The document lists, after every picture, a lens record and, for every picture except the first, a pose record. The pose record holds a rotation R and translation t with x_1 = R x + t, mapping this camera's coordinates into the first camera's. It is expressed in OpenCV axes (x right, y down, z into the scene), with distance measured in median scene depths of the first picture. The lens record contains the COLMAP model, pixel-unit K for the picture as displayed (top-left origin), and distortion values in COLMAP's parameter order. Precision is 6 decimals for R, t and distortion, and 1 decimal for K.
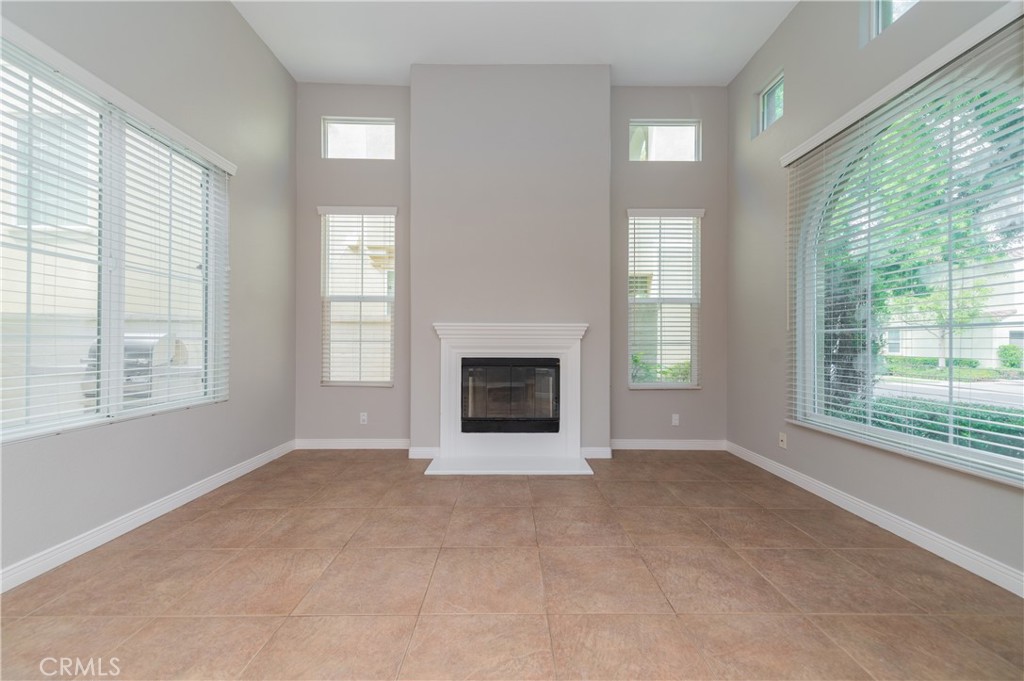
lens RADIAL K [[400.7, 0, 515.0], [0, 400.7, 343.0], [0, 0, 1]] dist [0.013618, -0.003235]
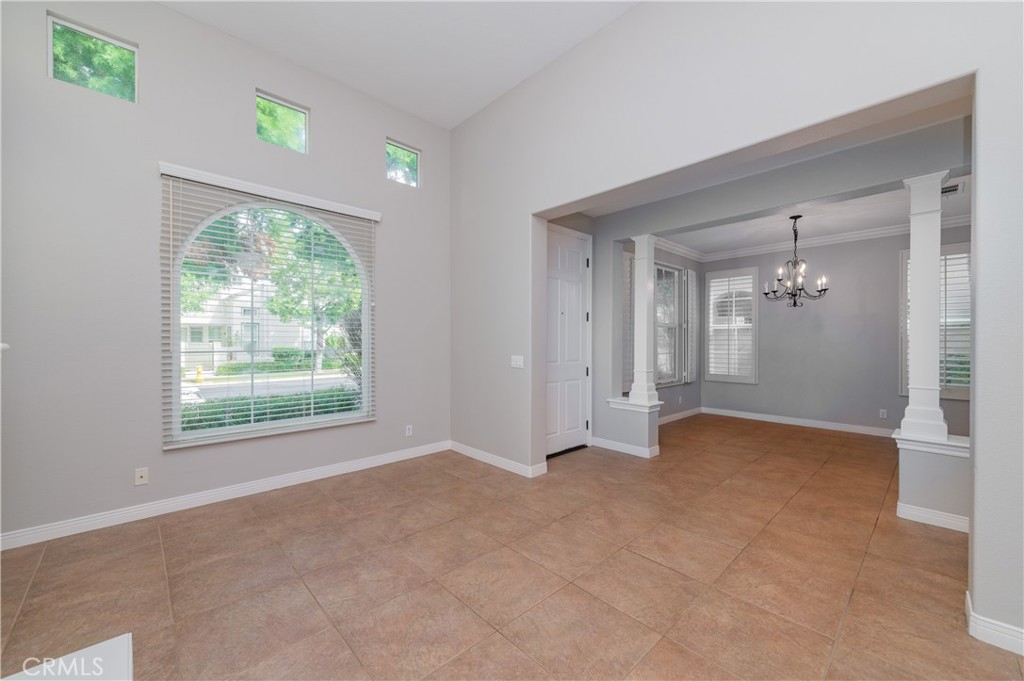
lens RADIAL K [[400.7, 0, 508.4], [0, 400.7, 340.5], [0, 0, 1]] dist [0.013618, -0.003235]
pose [[-0.674304, -0.006604, 0.738424, -0.716051], [-0.007303, 0.999971, 0.002275, -0.085589], [-0.738418, -0.003859, -0.674333, 1.361072]]
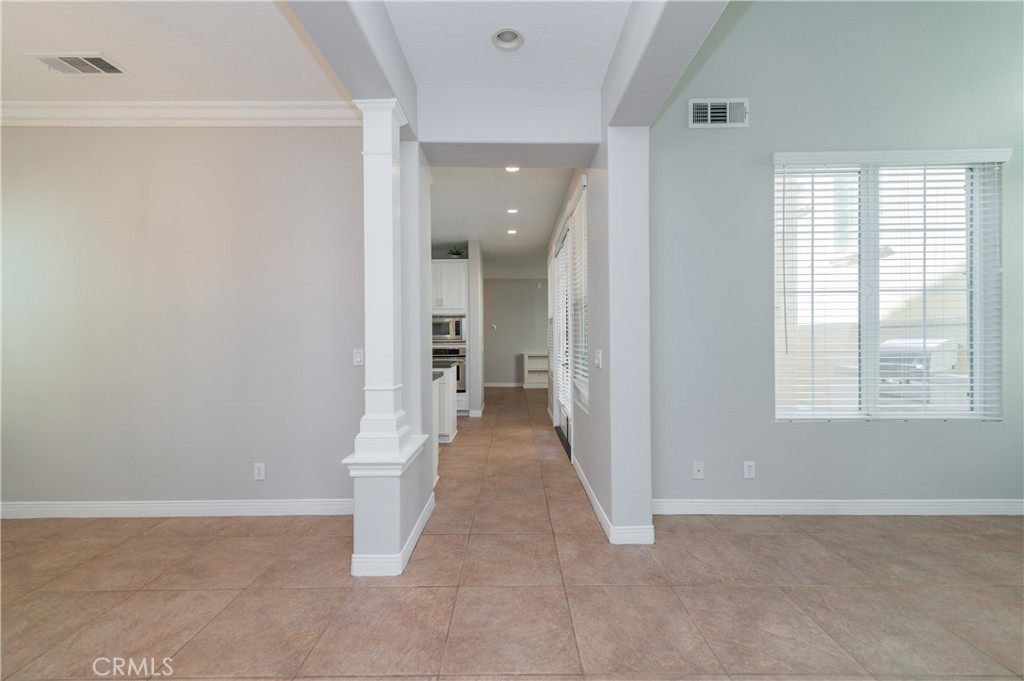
lens RADIAL K [[400.7, 0, 518.2], [0, 400.7, 343.4], [0, 0, 1]] dist [0.013618, -0.003235]
pose [[0.000745, -0.000190, -1.000000, 0.223267], [0.006225, 0.999981, -0.000185, -0.042775], [0.999980, -0.006225, 0.000746, -0.066667]]
